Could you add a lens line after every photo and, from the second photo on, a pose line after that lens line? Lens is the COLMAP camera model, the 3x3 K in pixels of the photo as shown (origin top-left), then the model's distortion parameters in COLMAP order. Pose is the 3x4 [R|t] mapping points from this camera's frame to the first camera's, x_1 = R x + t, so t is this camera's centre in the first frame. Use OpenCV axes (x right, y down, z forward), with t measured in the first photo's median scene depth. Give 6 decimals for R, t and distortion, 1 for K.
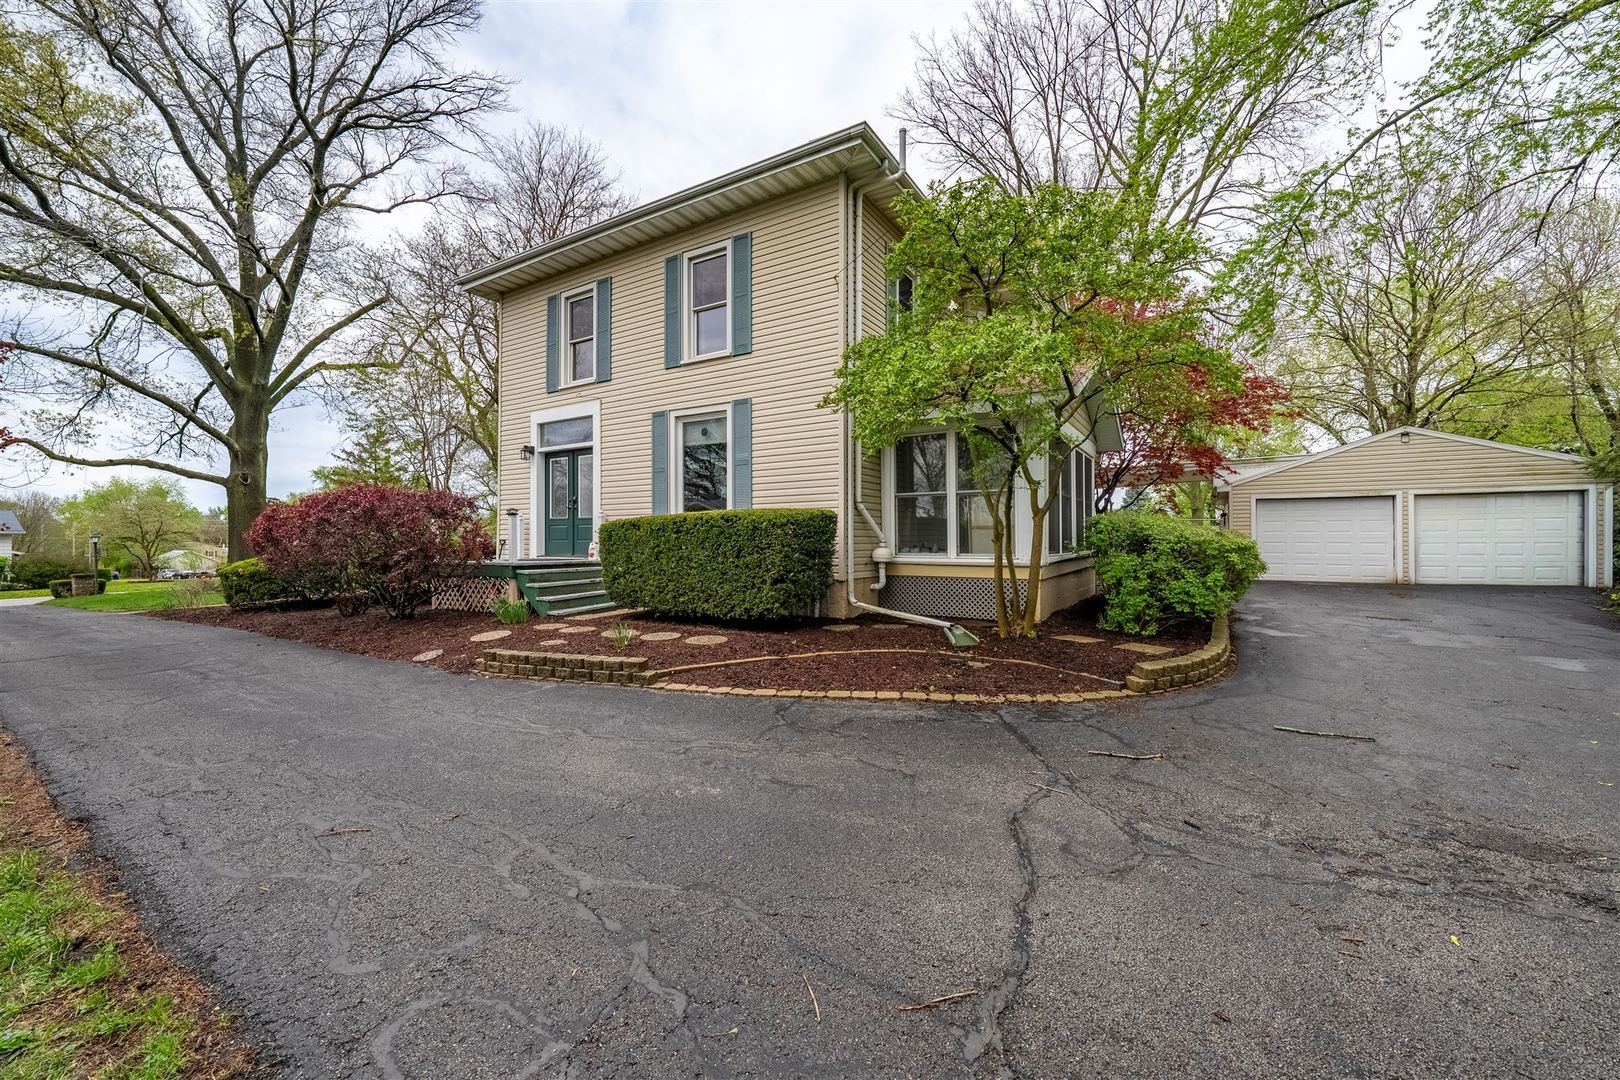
lens RADIAL K [[636.3, 0, 810.6], [0, 636.3, 539.2], [0, 0, 1]] dist [0.001107, 0.000245]
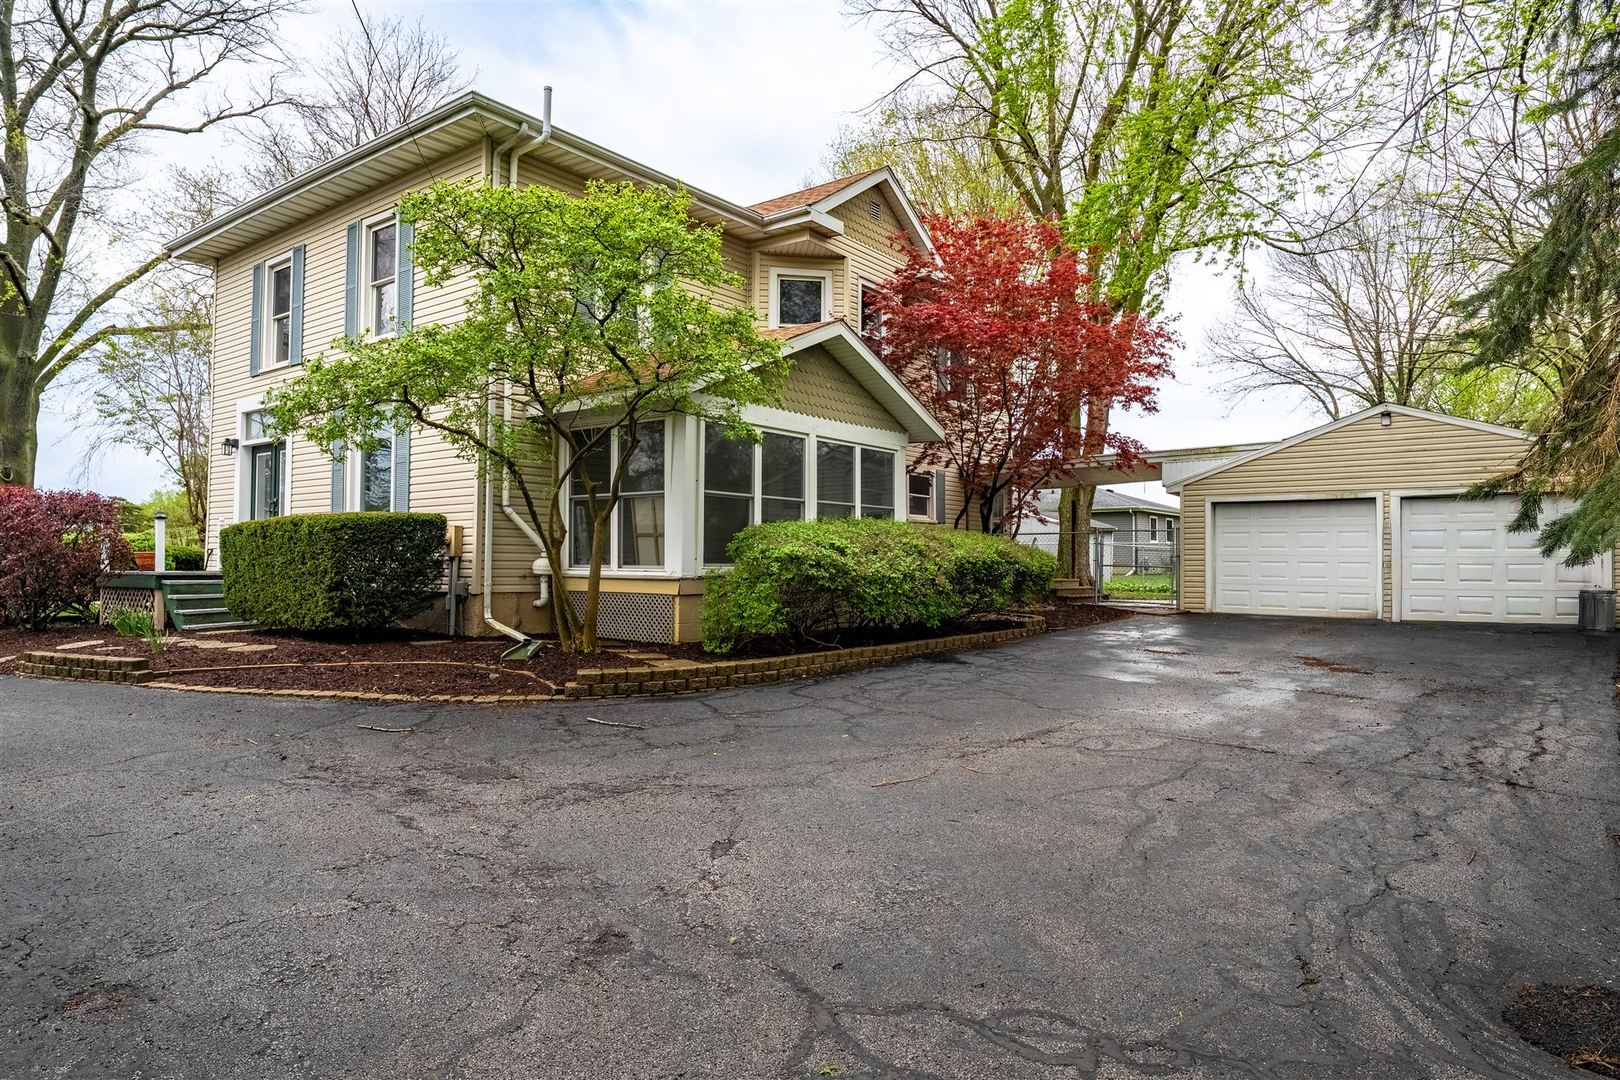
lens RADIAL K [[977.3, 0, 809.7], [0, 977.3, 541.2], [0, 0, 1]] dist [0.007003, -0.004601]
pose [[0.993983, 0.006480, -0.109342, 0.400373], [-0.008764, 0.999753, -0.020417, 0.009148], [0.109182, 0.021252, 0.993795, -0.184333]]
